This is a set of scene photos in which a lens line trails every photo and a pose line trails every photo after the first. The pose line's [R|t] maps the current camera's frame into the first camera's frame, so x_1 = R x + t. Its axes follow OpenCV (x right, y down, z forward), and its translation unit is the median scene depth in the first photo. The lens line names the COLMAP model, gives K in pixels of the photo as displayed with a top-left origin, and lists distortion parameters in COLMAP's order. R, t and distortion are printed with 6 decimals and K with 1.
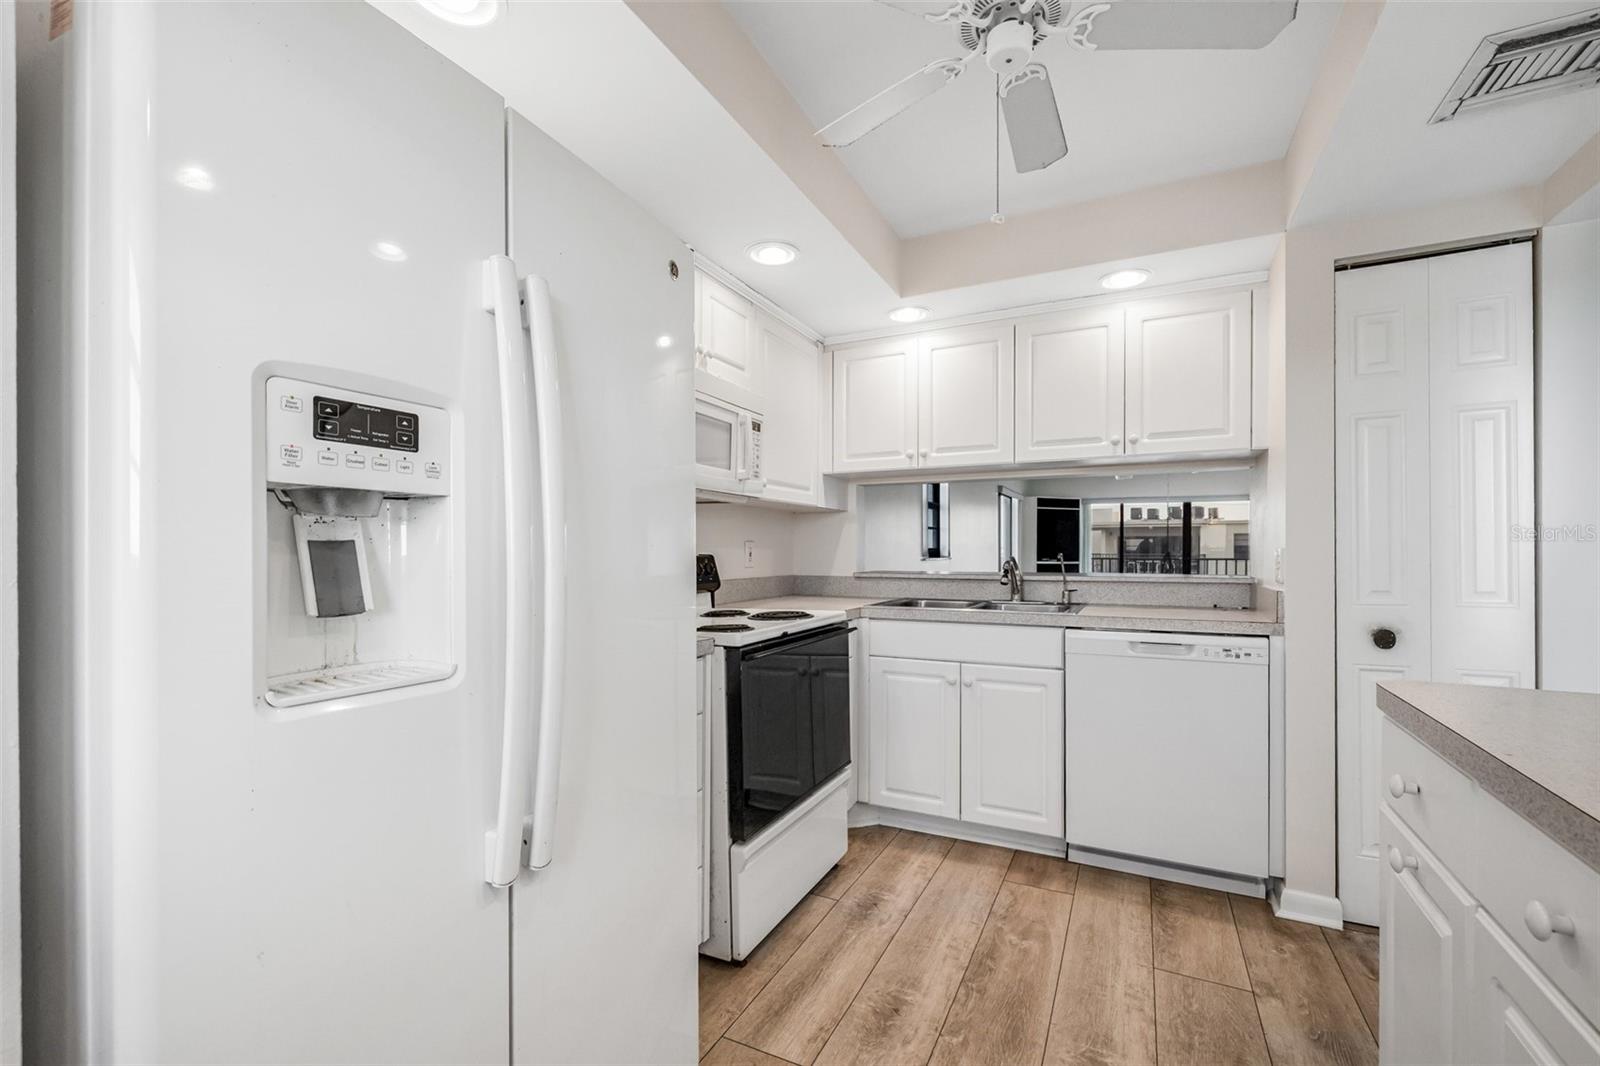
lens RADIAL K [[681.7, 0, 795.5], [0, 681.7, 543.8], [0, 0, 1]] dist [0.002187, 0.000620]
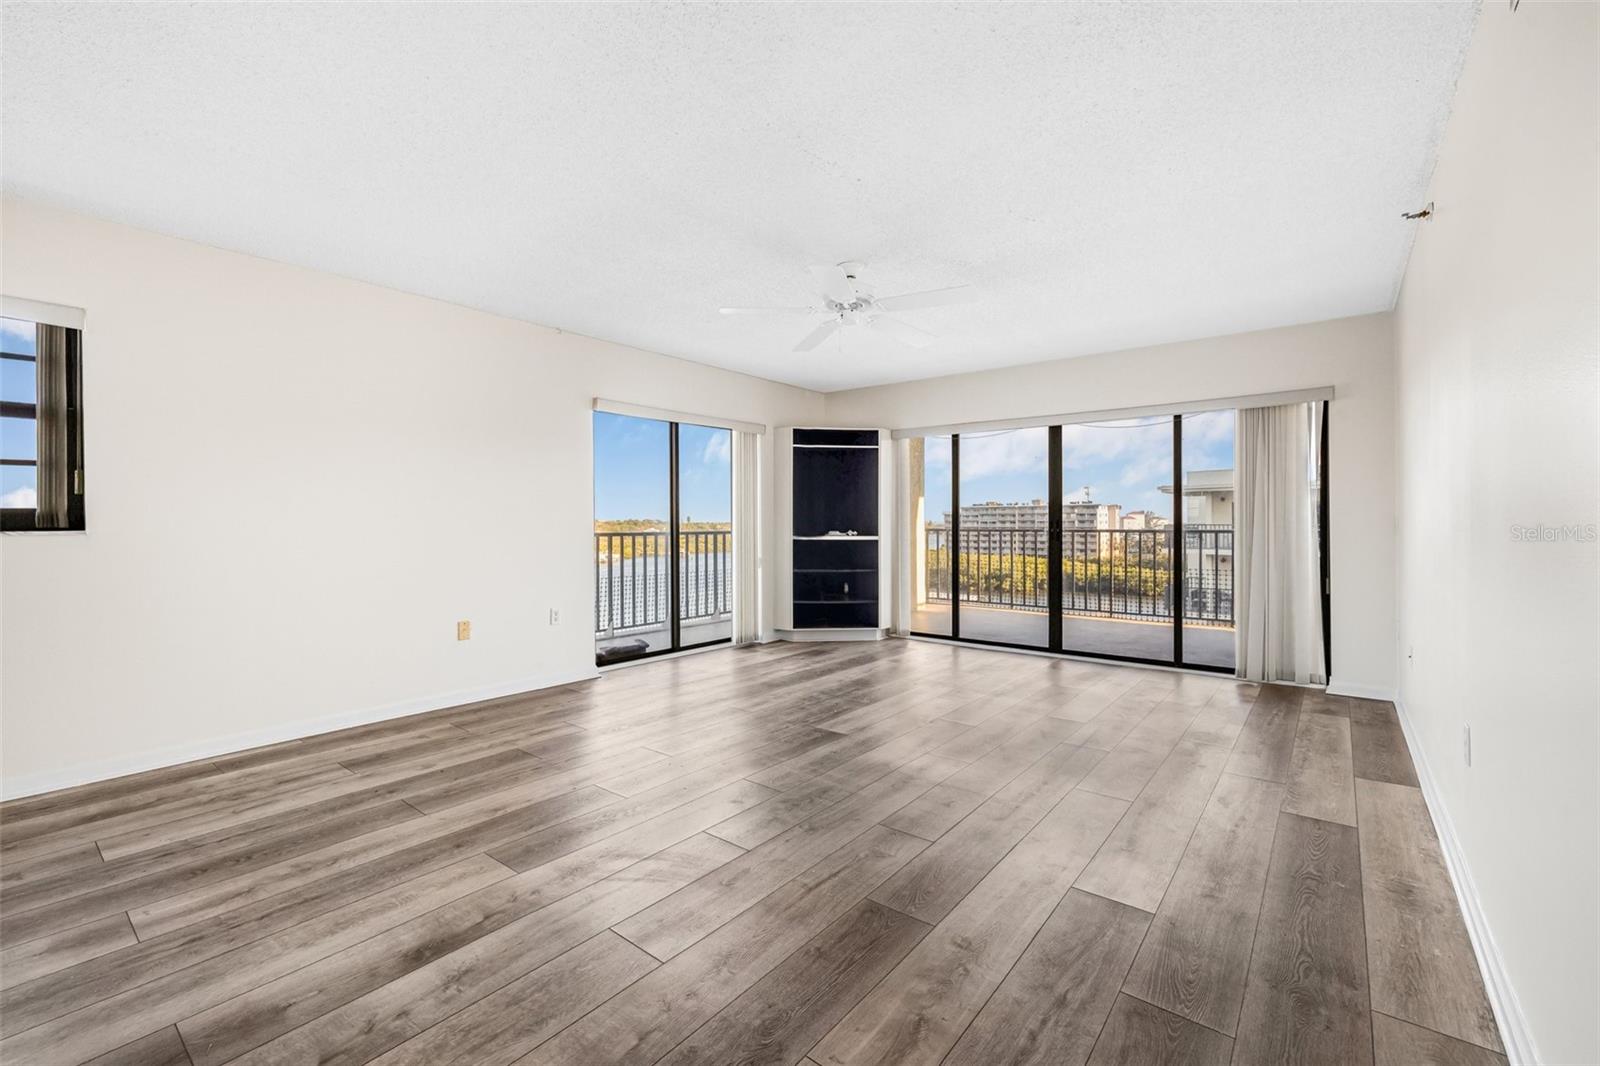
lens RADIAL K [[669.4, 0, 793.3], [0, 669.4, 525.4], [0, 0, 1]] dist [0.000060, 0.000020]
pose [[0.976175, -0.002927, -0.216966, 1.621502], [0.005844, 0.999901, 0.012800, 0.031646], [0.216907, -0.013763, 0.976095, 1.446088]]
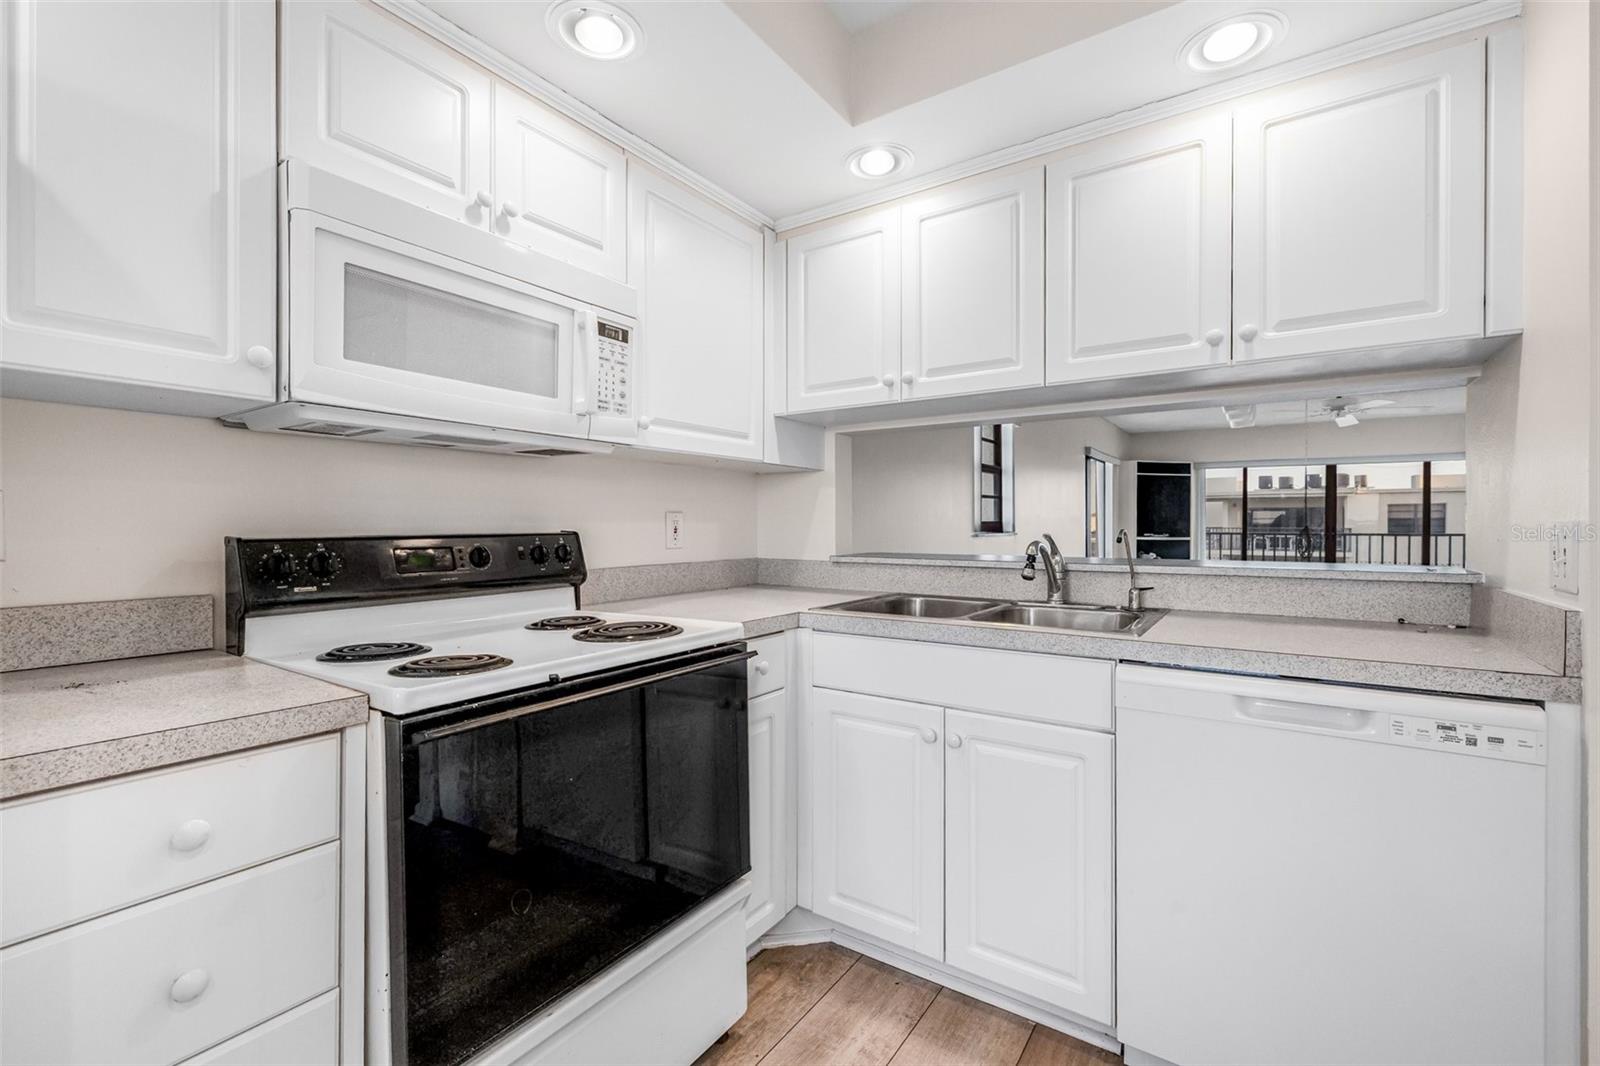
lens RADIAL K [[685.5, 0, 797.3], [0, 685.5, 519.9], [0, 0, 1]] dist [0.000819, 0.000188]
pose [[0.990705, -0.001067, -0.136022, 0.174300], [0.001602, 0.999991, 0.003825, 0.002306], [0.136017, -0.004008, 0.990698, 0.330670]]
